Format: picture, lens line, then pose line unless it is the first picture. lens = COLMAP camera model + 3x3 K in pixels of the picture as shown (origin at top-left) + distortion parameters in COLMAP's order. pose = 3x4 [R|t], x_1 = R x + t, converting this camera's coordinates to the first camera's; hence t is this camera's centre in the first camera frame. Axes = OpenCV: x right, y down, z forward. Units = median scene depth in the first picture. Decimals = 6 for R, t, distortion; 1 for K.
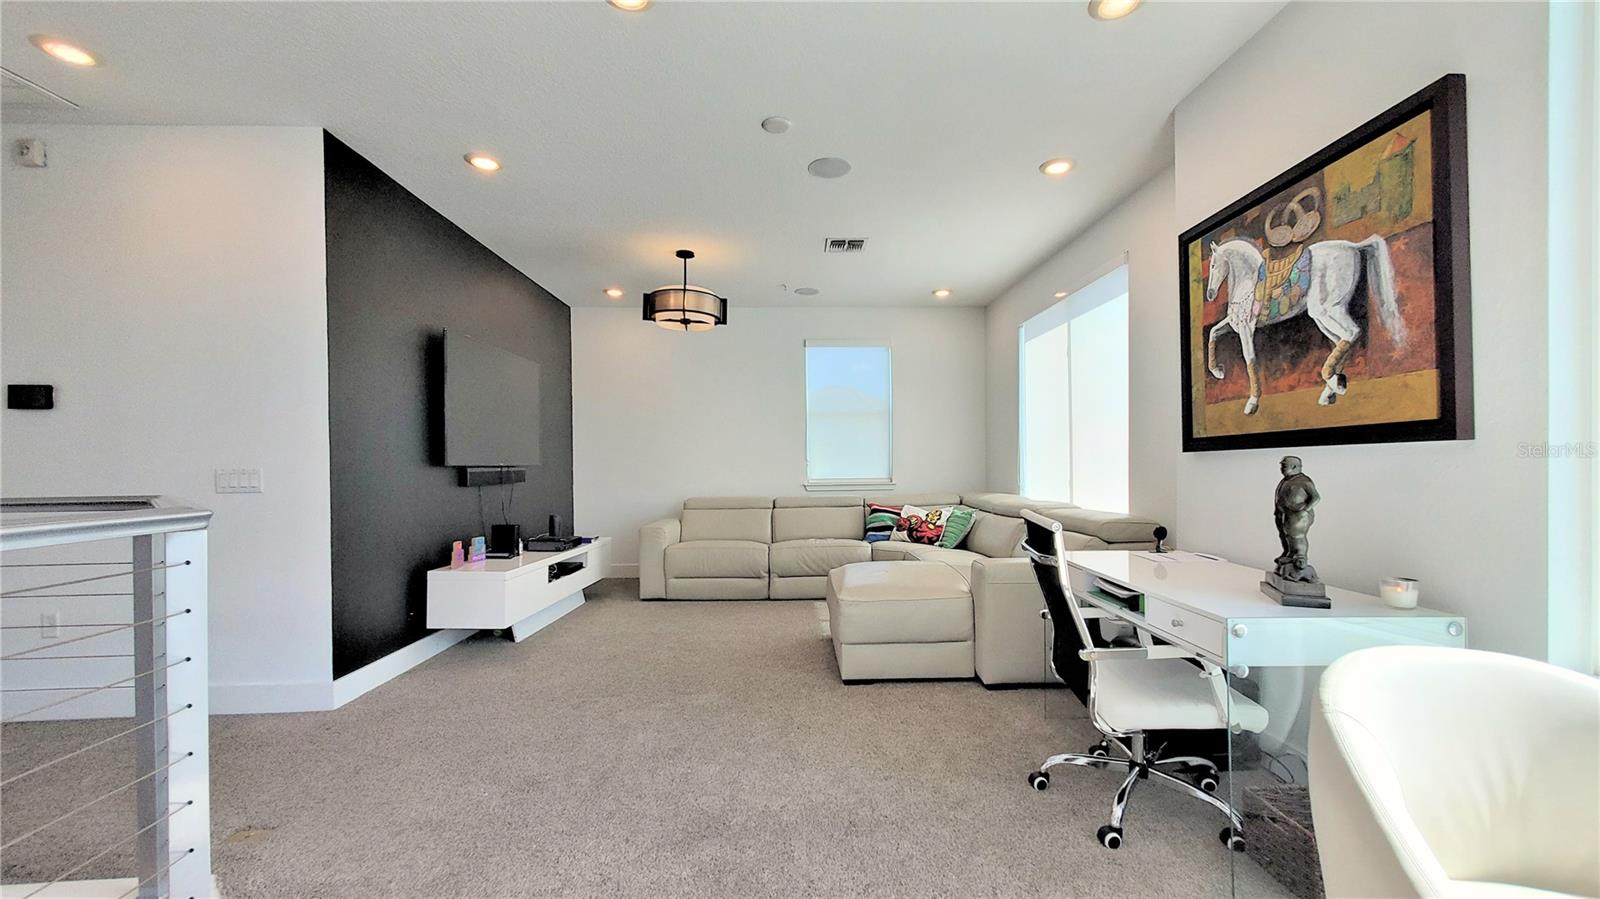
lens RADIAL K [[638.1, 0, 819.2], [0, 638.1, 470.3], [0, 0, 1]] dist [0.007725, -0.002512]
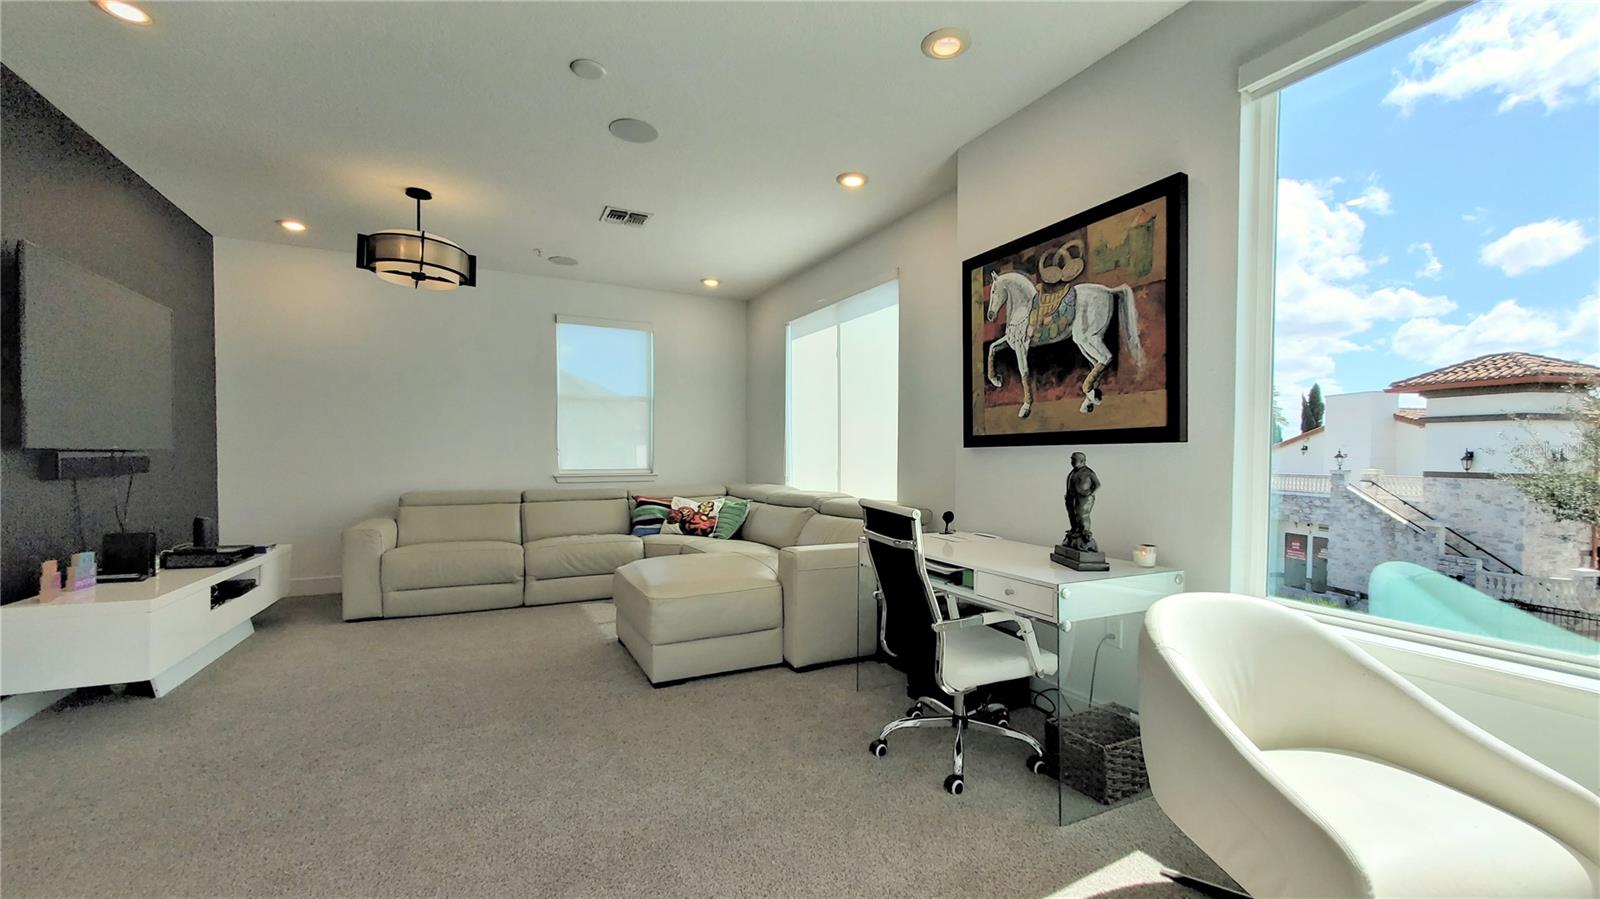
lens RADIAL K [[638.1, 0, 824.0], [0, 638.1, 471.2], [0, 0, 1]] dist [0.007725, -0.002512]
pose [[0.901434, 0.001949, 0.432913, -0.151201], [-0.008583, 0.999874, 0.013370, 0.001314], [-0.432832, -0.015768, 0.901337, 0.050642]]
